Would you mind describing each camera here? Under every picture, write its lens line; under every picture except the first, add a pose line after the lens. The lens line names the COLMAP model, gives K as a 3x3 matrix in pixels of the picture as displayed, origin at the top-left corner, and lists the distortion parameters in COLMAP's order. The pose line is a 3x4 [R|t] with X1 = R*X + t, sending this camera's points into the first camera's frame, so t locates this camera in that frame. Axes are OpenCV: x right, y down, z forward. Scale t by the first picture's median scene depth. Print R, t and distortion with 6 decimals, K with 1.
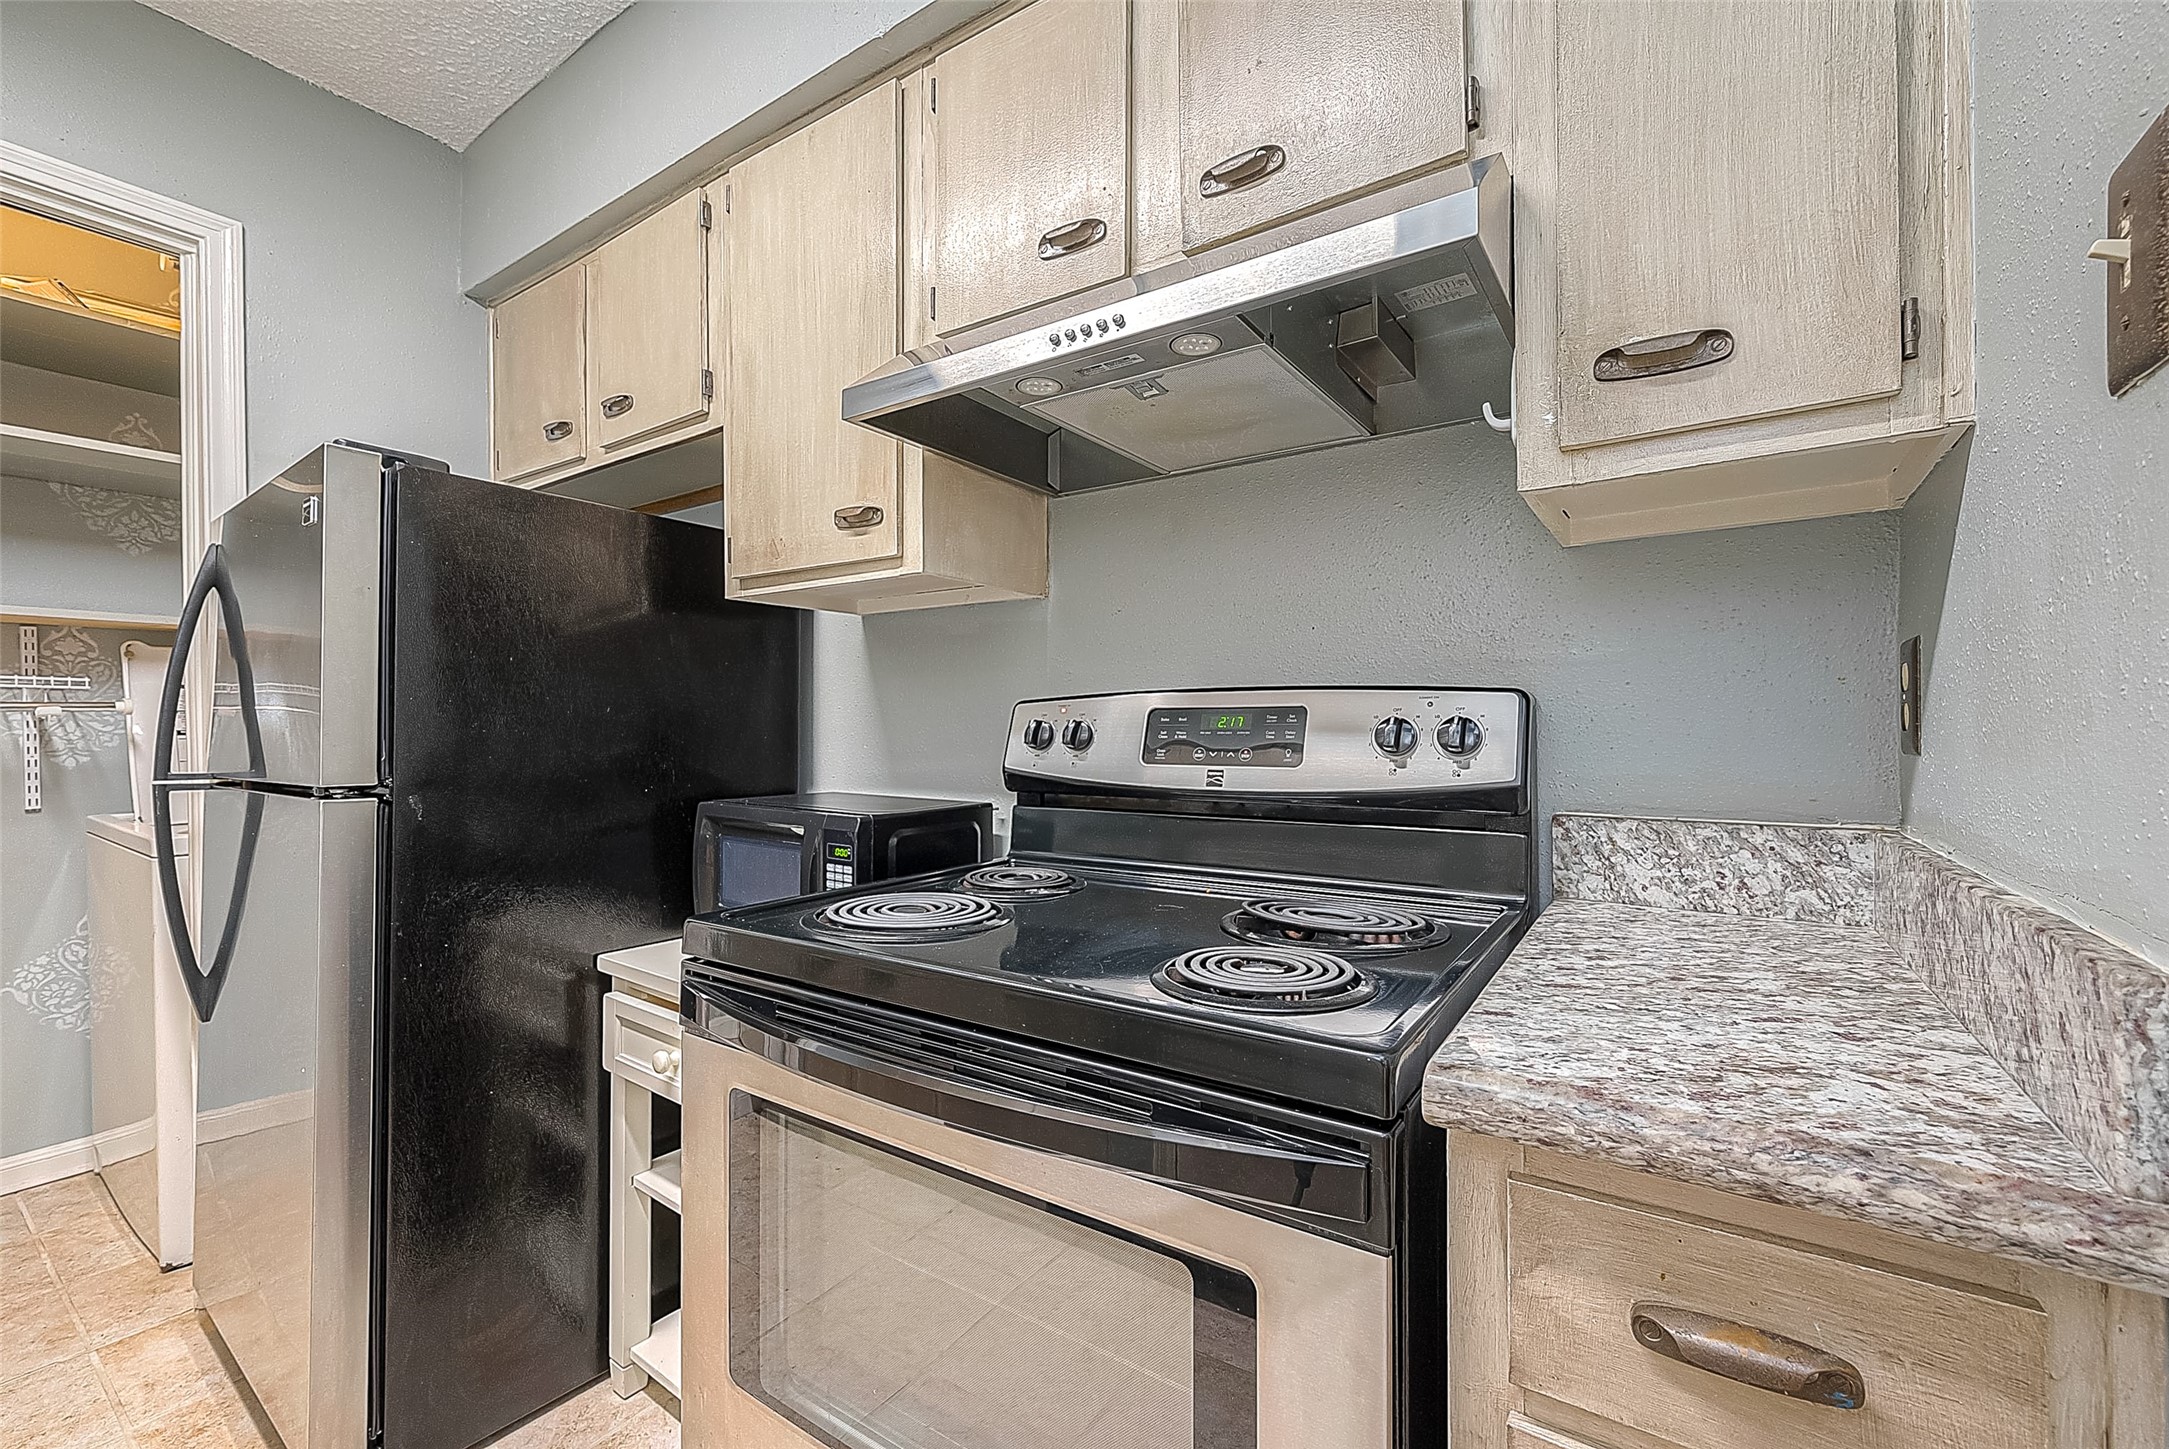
lens RADIAL K [[868.6, 0, 1088.0], [0, 868.6, 727.8], [0, 0, 1]] dist [-0.001327, 0.001234]
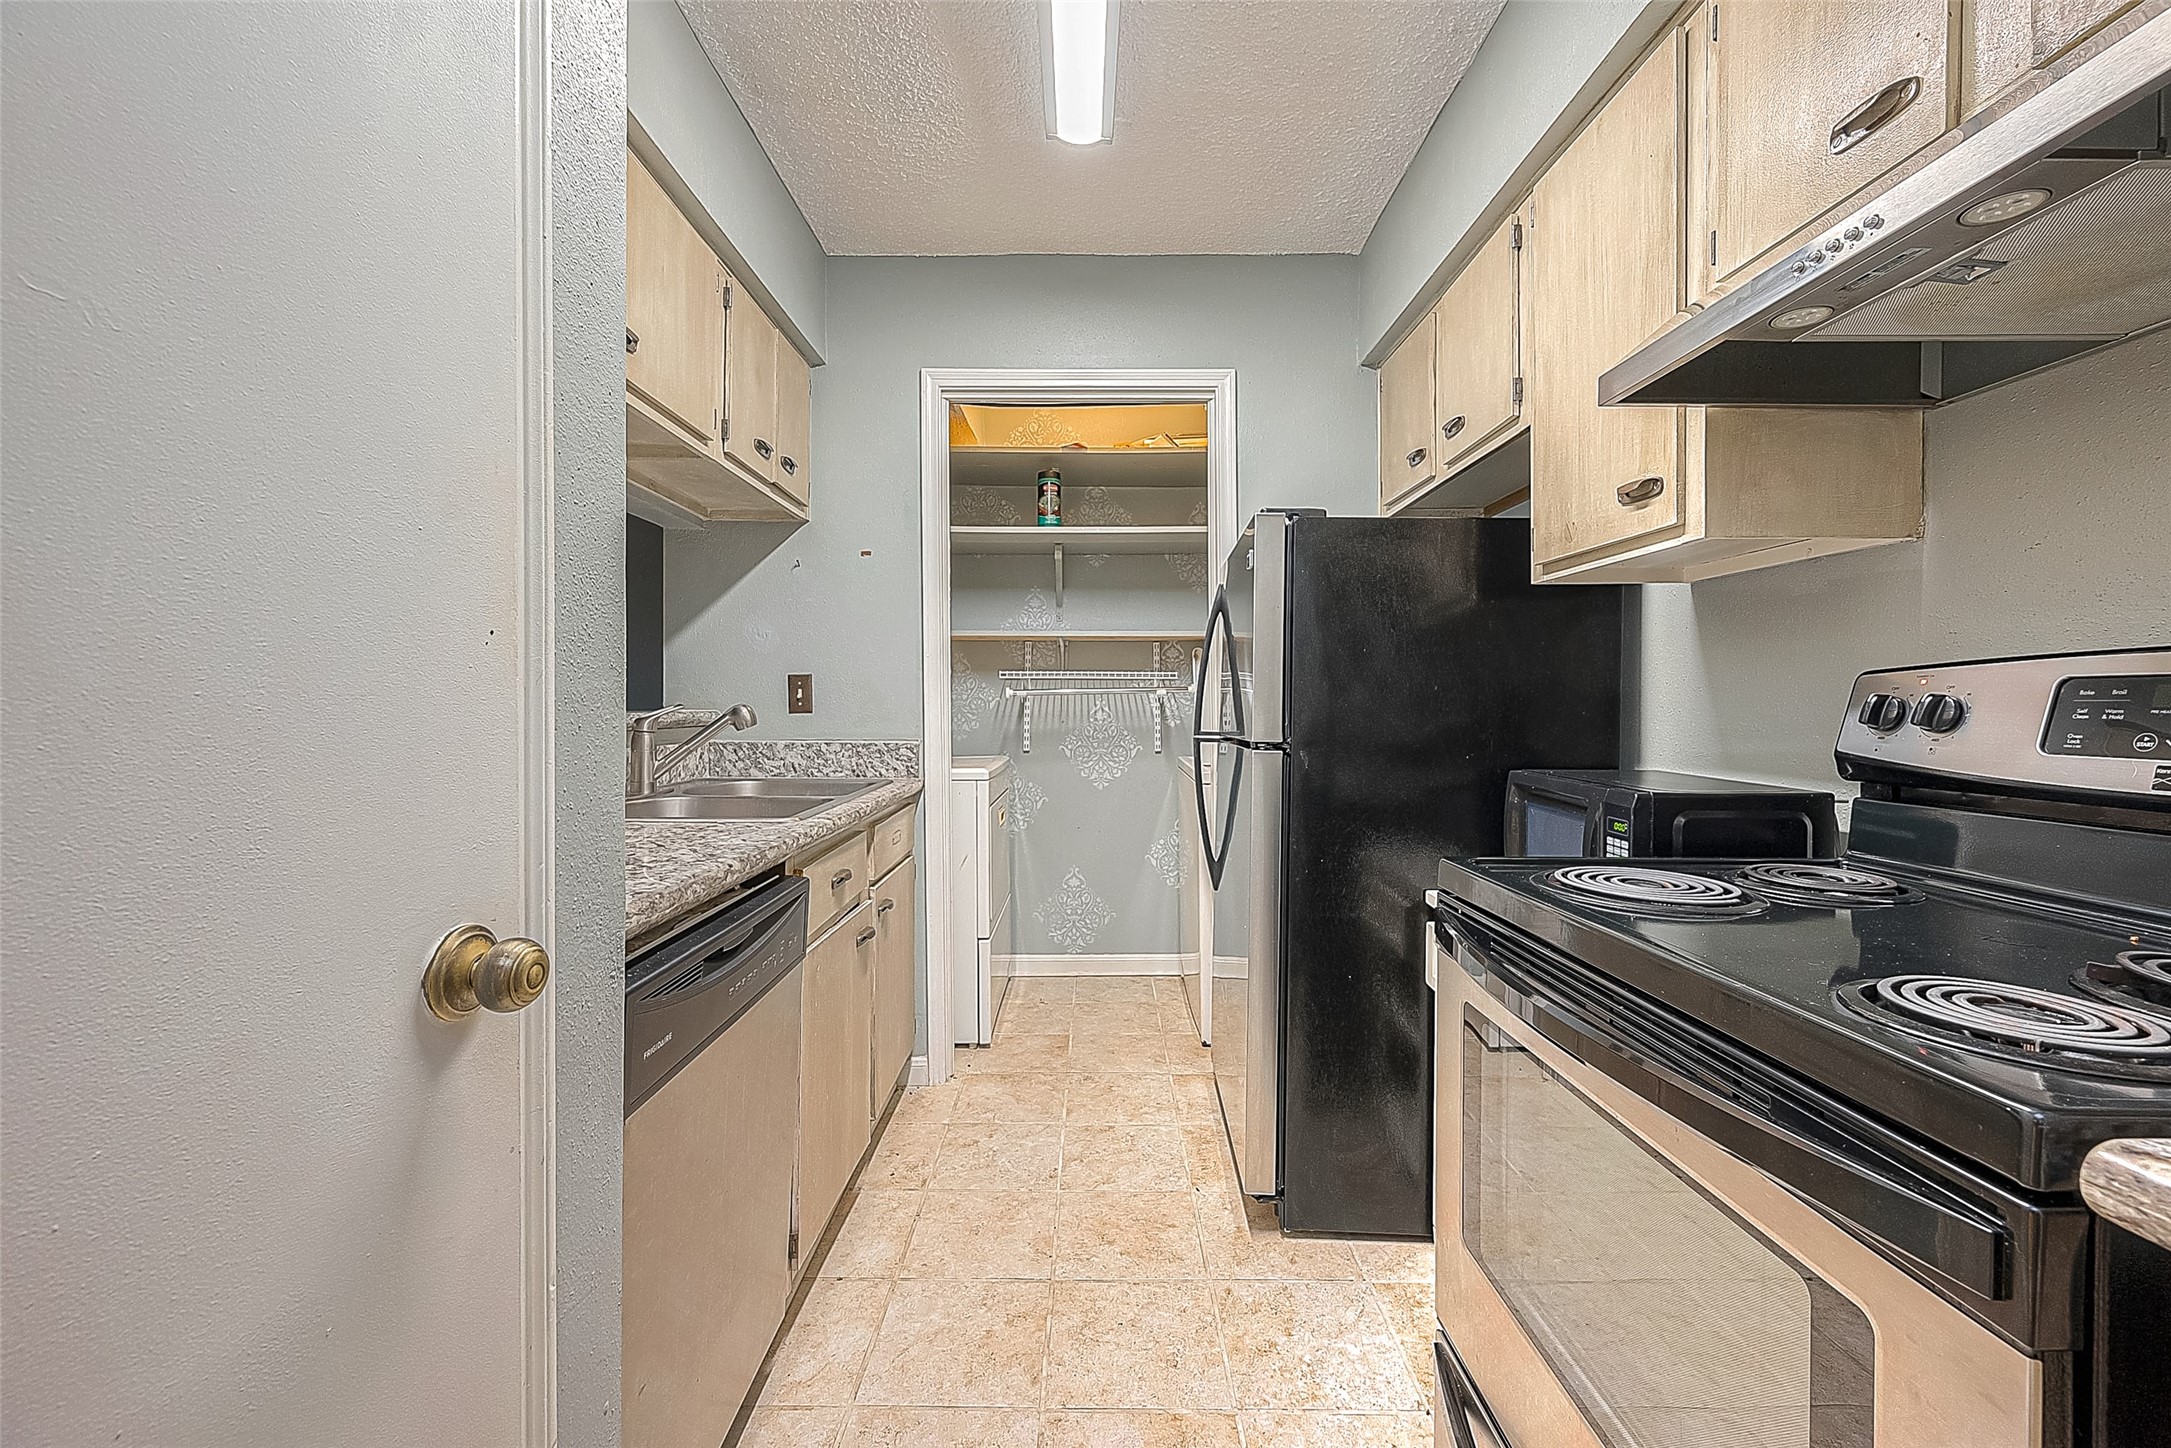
lens RADIAL K [[869.4, 0, 1103.9], [0, 869.4, 715.9], [0, 0, 1]] dist [-0.001327, 0.001234]
pose [[0.565291, 0.014094, -0.824771, 0.195830], [-0.002836, 0.999881, 0.015142, 0.001030], [0.824887, -0.006221, 0.565263, -0.061767]]
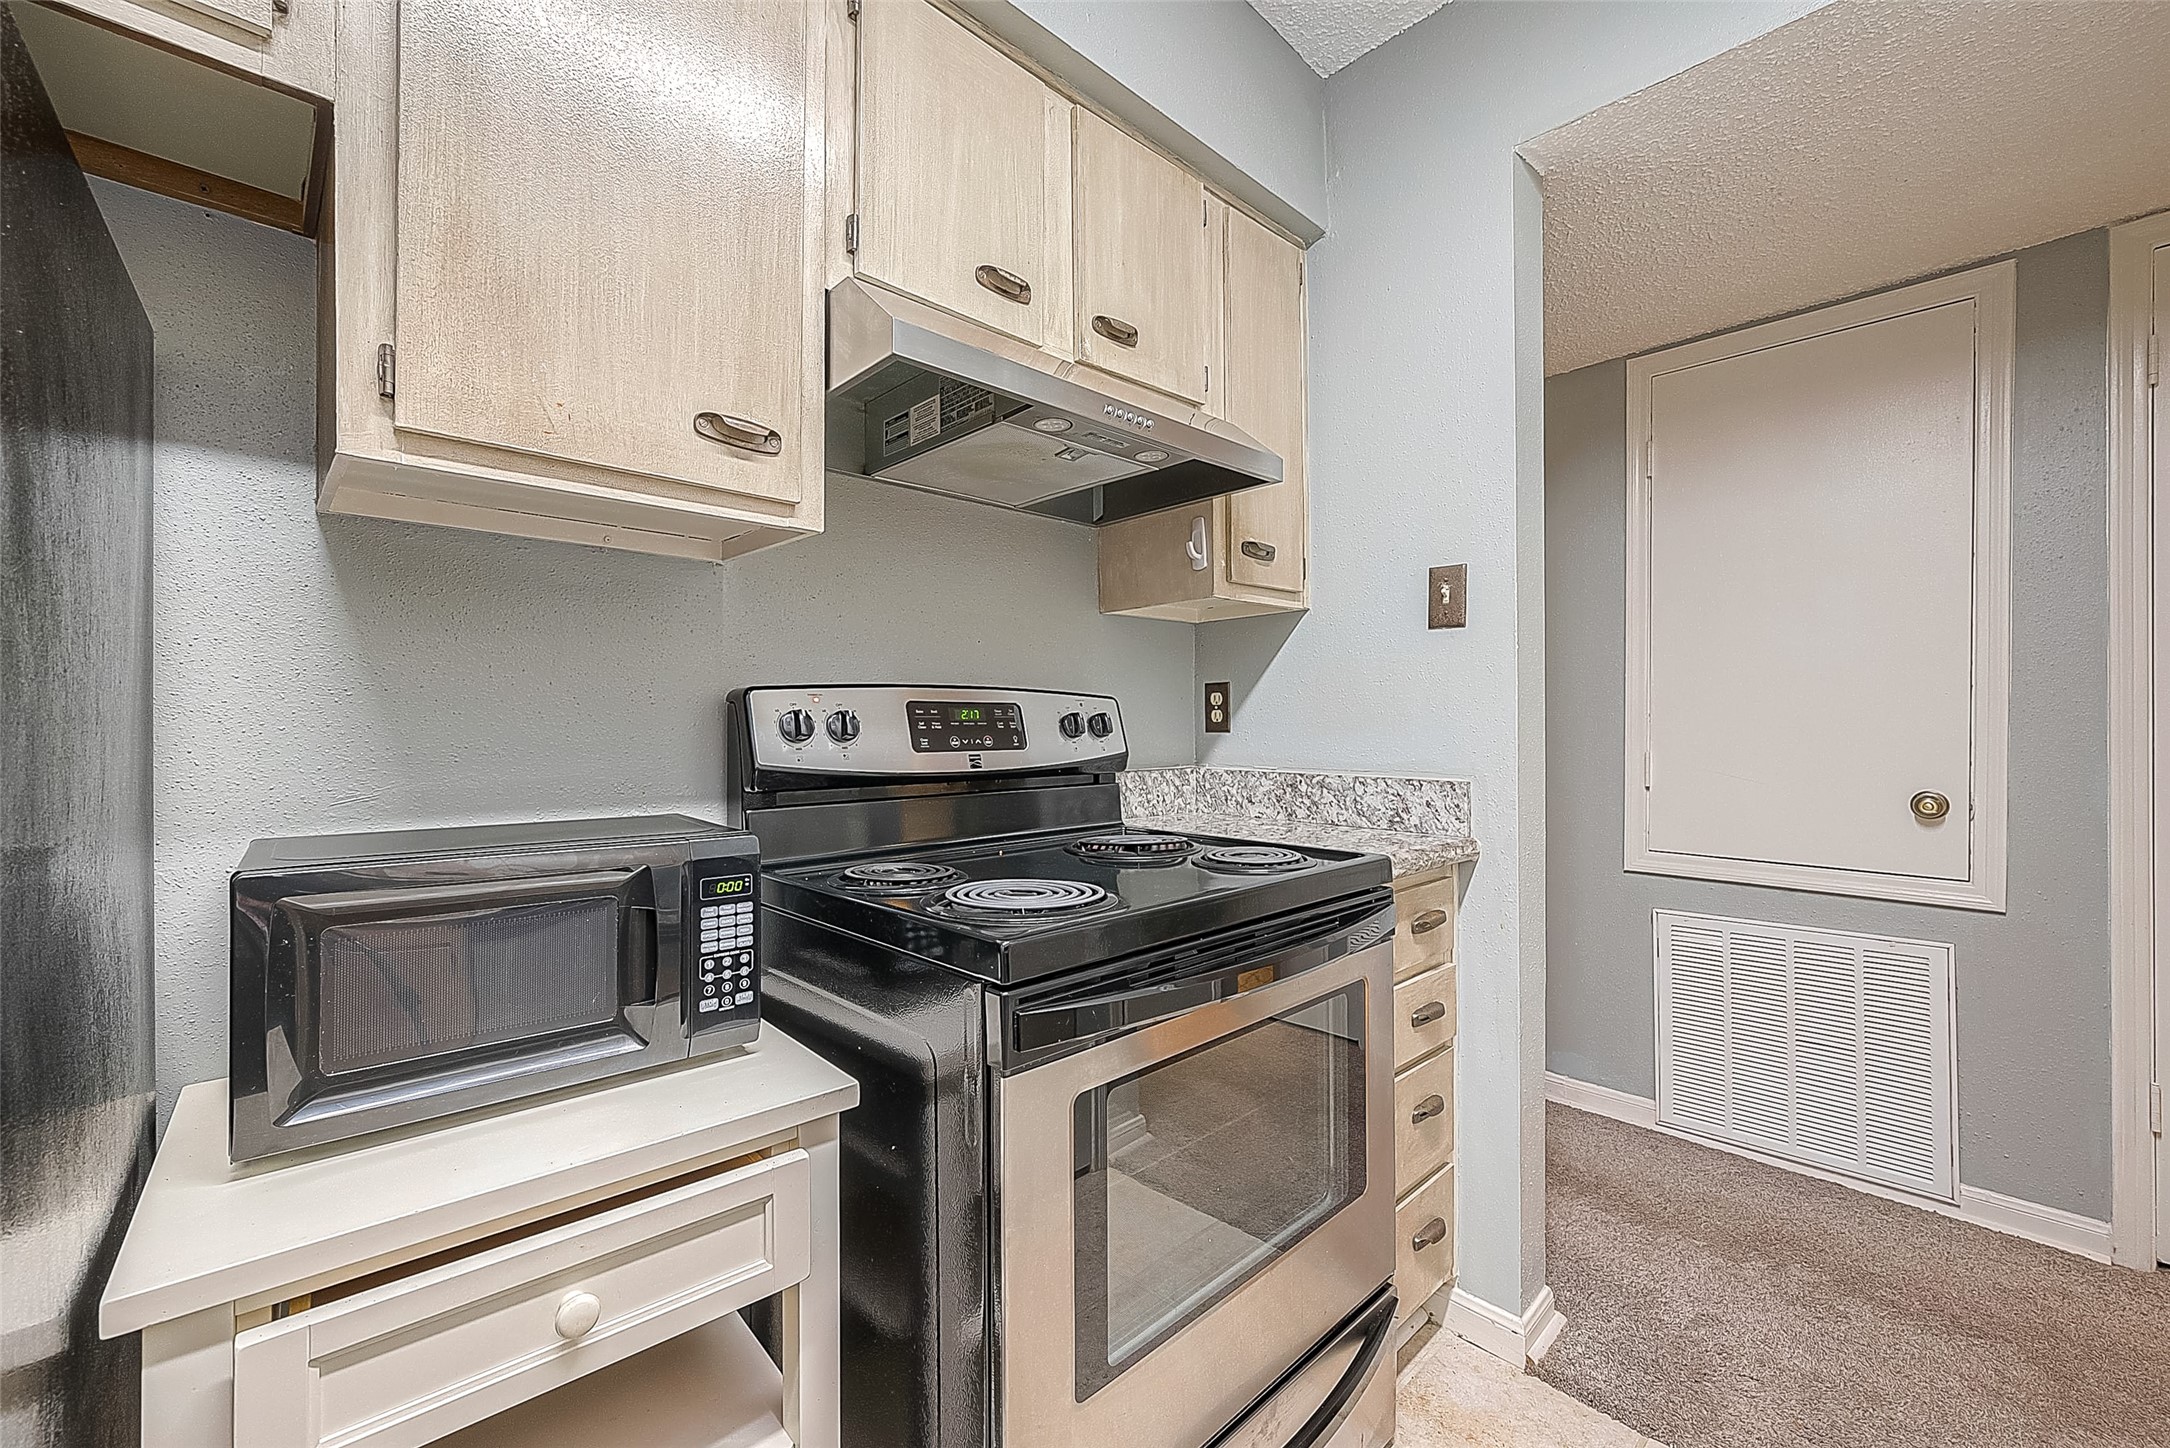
lens RADIAL K [[869.0, 0, 1093.5], [0, 869.0, 724.8], [0, 0, 1]] dist [-0.001327, 0.001234]
pose [[0.220795, 0.000621, 0.975320, -0.823311], [-0.000595, 1.000000, -0.000502, 0.006881], [-0.975320, -0.000469, 0.220796, 0.480692]]
